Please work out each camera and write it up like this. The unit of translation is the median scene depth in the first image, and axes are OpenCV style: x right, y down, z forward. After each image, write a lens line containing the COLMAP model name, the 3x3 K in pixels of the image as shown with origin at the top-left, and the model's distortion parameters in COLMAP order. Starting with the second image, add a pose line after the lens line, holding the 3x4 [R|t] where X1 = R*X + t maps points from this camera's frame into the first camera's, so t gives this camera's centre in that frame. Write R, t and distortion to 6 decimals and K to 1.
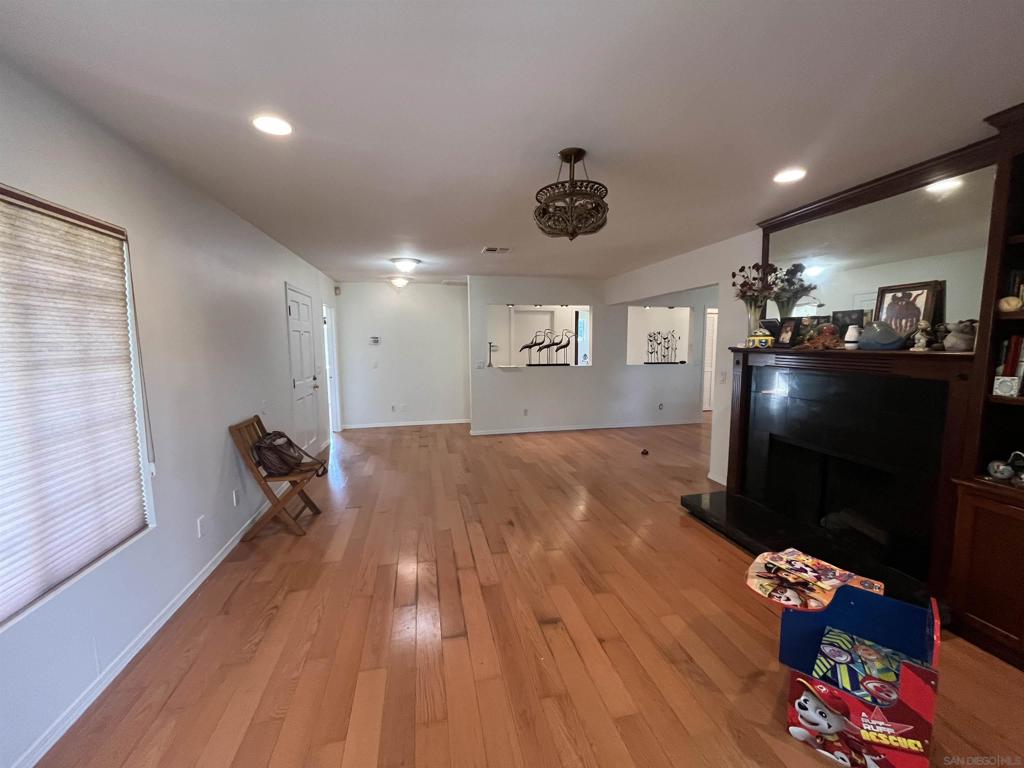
lens RADIAL K [[413.4, 0, 510.9], [0, 413.4, 383.4], [0, 0, 1]] dist [-0.003626, 0.000414]
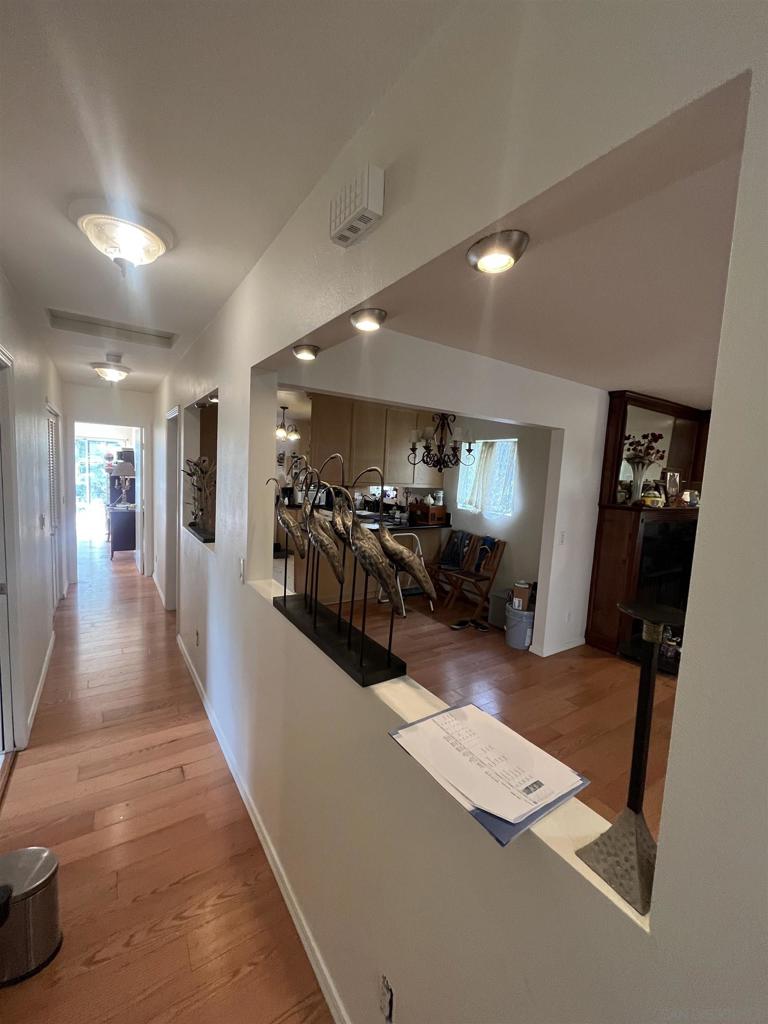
lens RADIAL K [[413.4, 0, 385.3], [0, 413.4, 512.4], [0, 0, 1]] dist [-0.003626, 0.000414]
pose [[-0.362960, -0.110469, 0.925233, -0.232690], [0.044220, 0.989787, 0.135524, -0.289473], [-0.930755, 0.090104, -0.354368, 2.334413]]
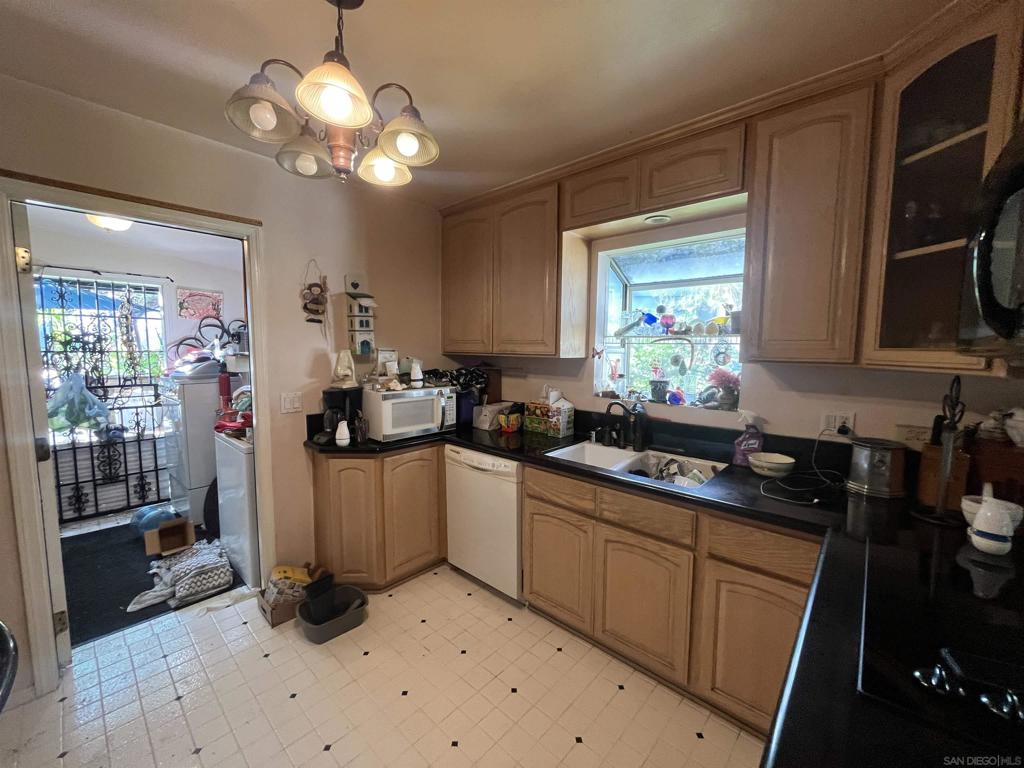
lens RADIAL K [[413.4, 0, 510.3], [0, 413.4, 383.1], [0, 0, 1]] dist [-0.003626, 0.000414]
pose [[-0.573778, -0.079193, 0.815174, 1.478100], [0.075373, 0.985985, 0.148839, -0.231967], [-0.815536, 0.146842, -0.559767, 2.167615]]
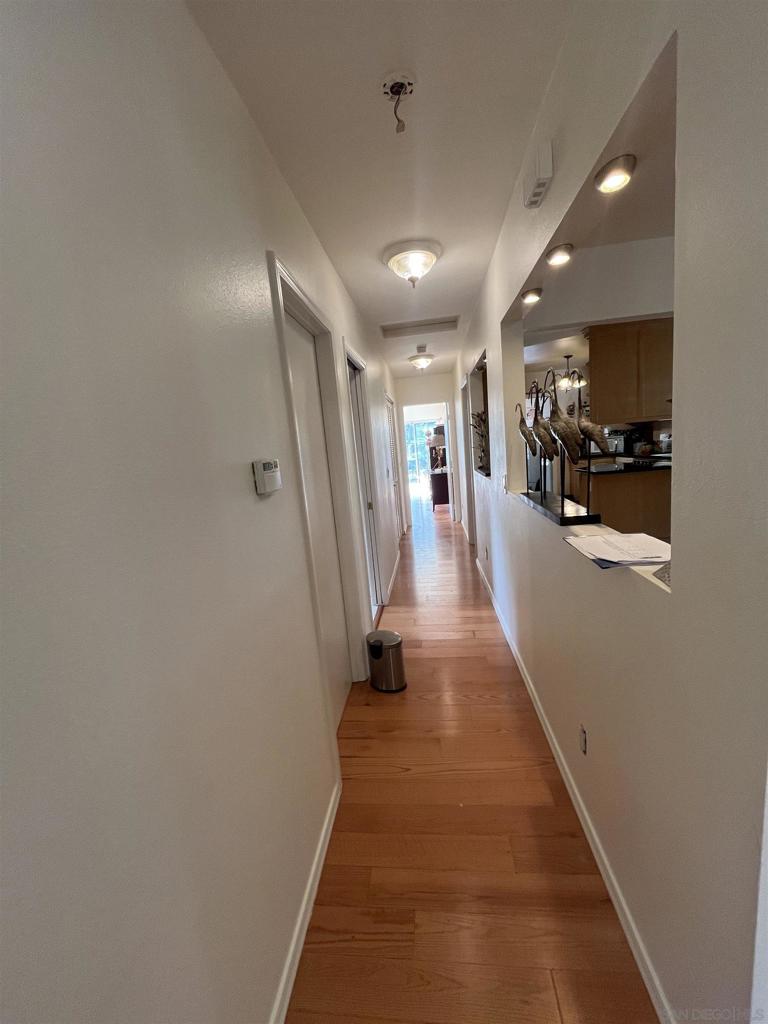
lens RADIAL K [[413.4, 0, 385.6], [0, 413.4, 509.5], [0, 0, 1]] dist [-0.003626, 0.000414]
pose [[0.319659, -0.173173, 0.931574, -0.427880], [0.186311, 0.975451, 0.117399, -0.216659], [-0.929035, 0.136035, 0.344076, 2.267306]]
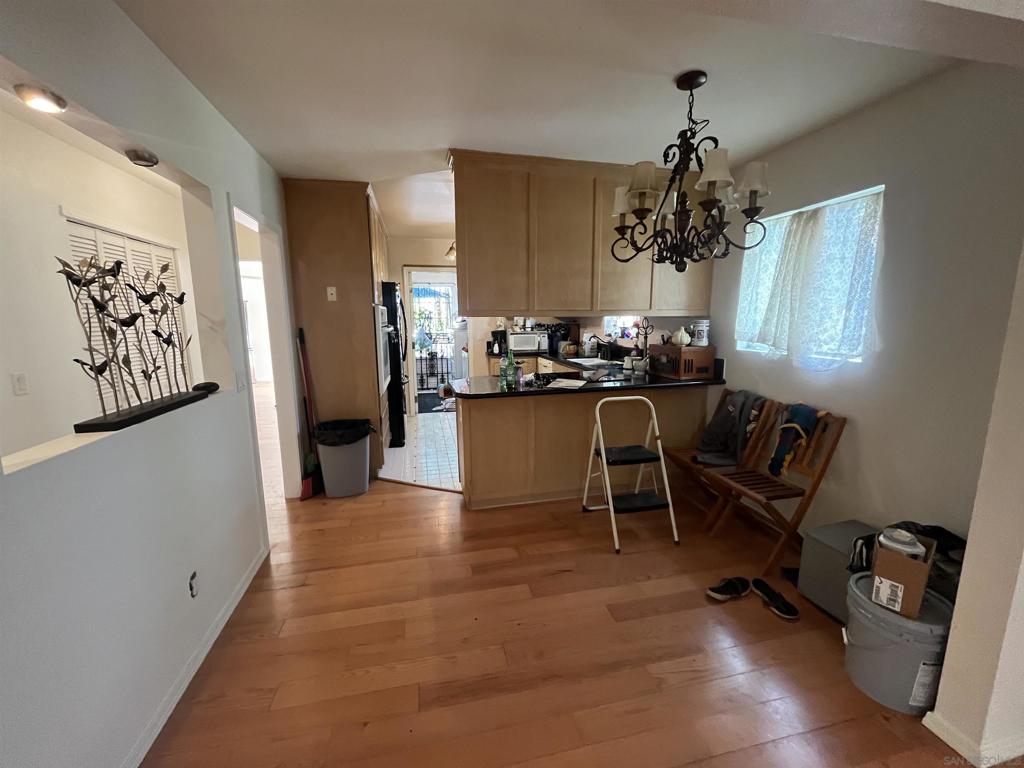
lens RADIAL K [[413.4, 0, 511.5], [0, 413.4, 384.9], [0, 0, 1]] dist [-0.003626, 0.000414]
pose [[-0.002826, -0.162252, 0.986745, 0.347504], [0.109041, 0.980816, 0.161589, -0.183563], [-0.994033, 0.108052, 0.014920, 1.922026]]
